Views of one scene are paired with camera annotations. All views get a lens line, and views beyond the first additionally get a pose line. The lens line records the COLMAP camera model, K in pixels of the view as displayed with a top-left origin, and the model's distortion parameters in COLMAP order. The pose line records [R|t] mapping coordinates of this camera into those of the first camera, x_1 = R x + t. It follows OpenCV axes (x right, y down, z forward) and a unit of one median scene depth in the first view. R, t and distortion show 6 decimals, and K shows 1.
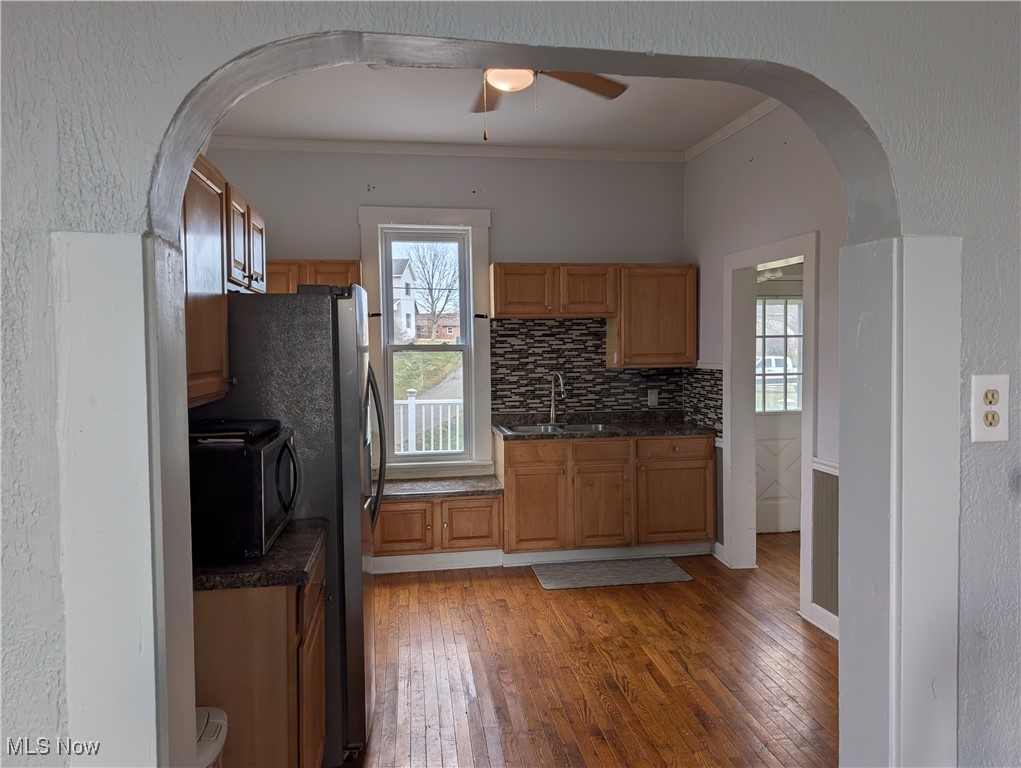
lens RADIAL K [[725.5, 0, 522.2], [0, 725.5, 383.6], [0, 0, 1]] dist [0.064130, -0.096054]
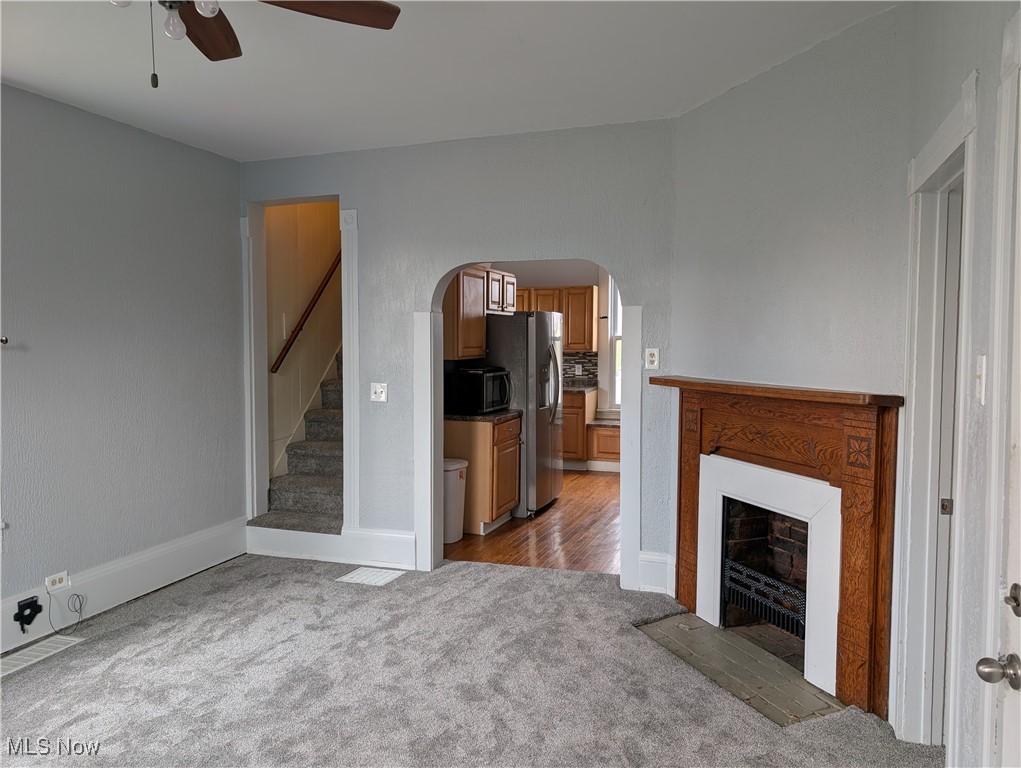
lens RADIAL K [[724.3, 0, 524.7], [0, 724.3, 380.5], [0, 0, 1]] dist [0.017589, -0.009516]
pose [[0.882897, 0.036809, -0.468122, 0.391856], [-0.031229, 0.999319, 0.019677, 0.020125], [0.468527, -0.002754, 0.883445, -0.497776]]
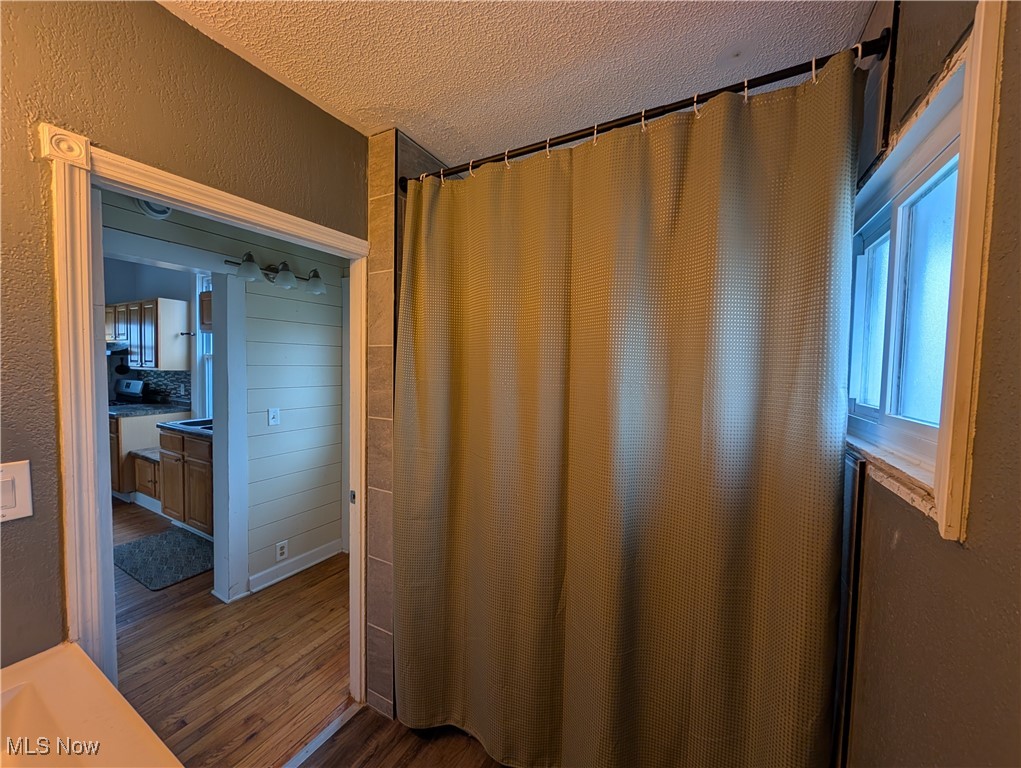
lens RADIAL K [[382.6, 0, 510.5], [0, 382.6, 384.0], [0, 0, 1]] dist [-0.000880, -0.000071]
pose [[0.779807, 0.059541, -0.623182, 0.782474], [-0.059913, 0.997996, 0.020380, -0.044399], [0.623147, 0.021444, 0.781811, 0.763388]]
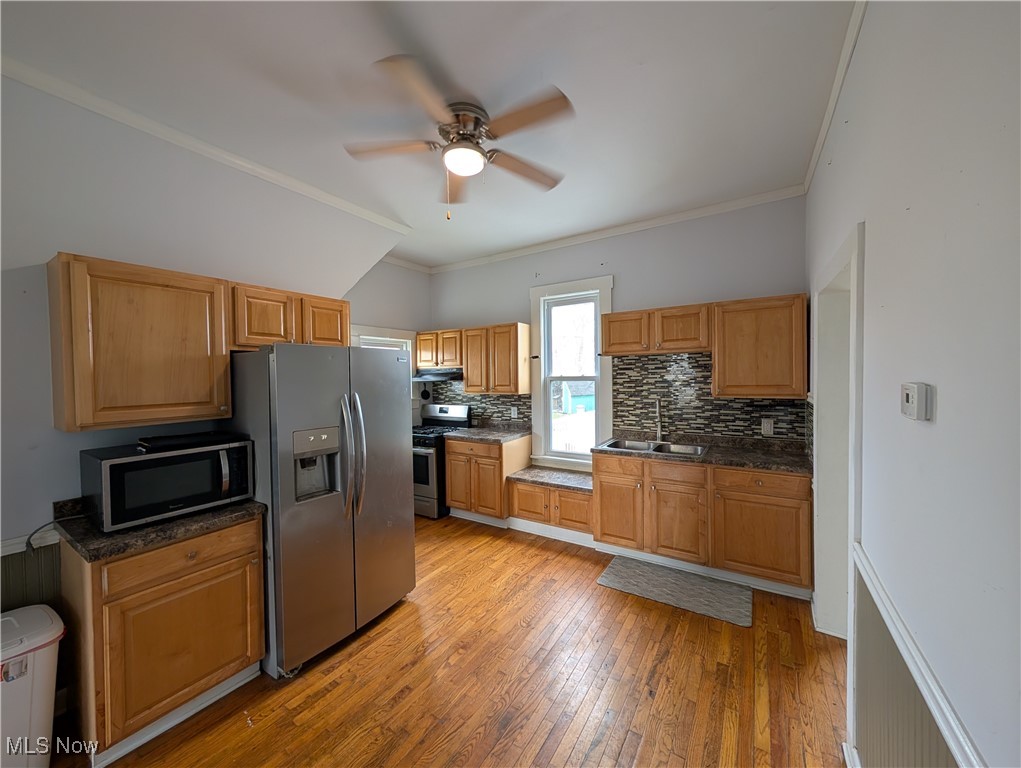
lens RADIAL K [[382.6, 0, 510.5], [0, 382.6, 384.0], [0, 0, 1]] dist [-0.000880, -0.000071]
pose [[0.739424, 0.013899, -0.673097, 0.286305], [-0.024171, 0.999690, -0.005910, -0.030615], [0.672806, 0.020640, 0.739531, 0.359747]]
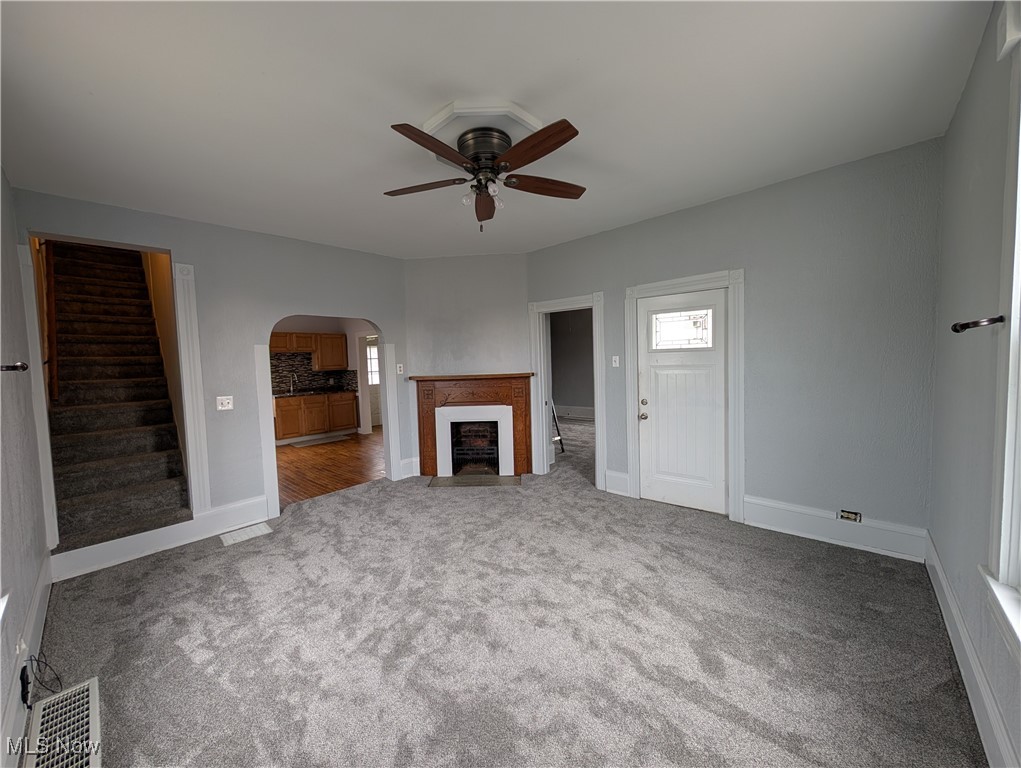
lens RADIAL K [[382.6, 0, 510.5], [0, 382.6, 384.0], [0, 0, 1]] dist [-0.000880, -0.000071]
pose [[0.790594, -0.053007, 0.610042, -0.177304], [0.051363, 0.998476, 0.020194, 0.036972], [-0.610183, 0.015369, 0.792111, -0.591517]]
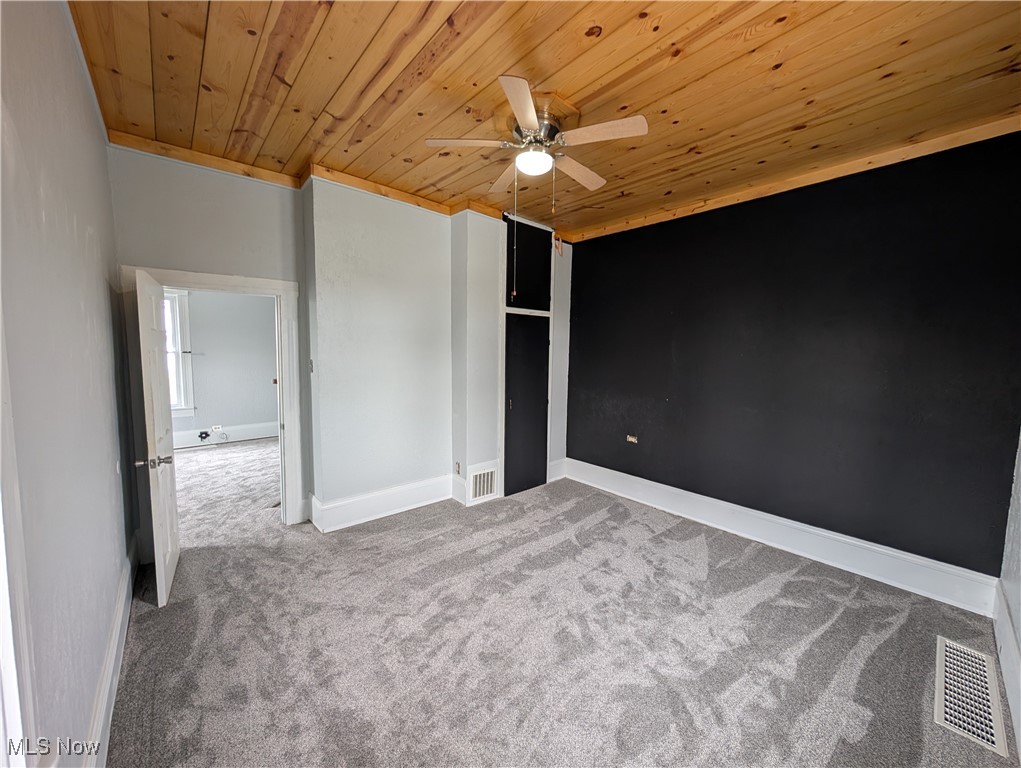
lens RADIAL K [[382.6, 0, 510.5], [0, 382.6, 384.0], [0, 0, 1]] dist [-0.000880, -0.000071]
pose [[0.529970, 0.089818, -0.843246, 1.104693], [-0.059866, 0.995857, 0.068449, -0.025260], [0.845900, 0.014206, 0.533152, 0.032659]]
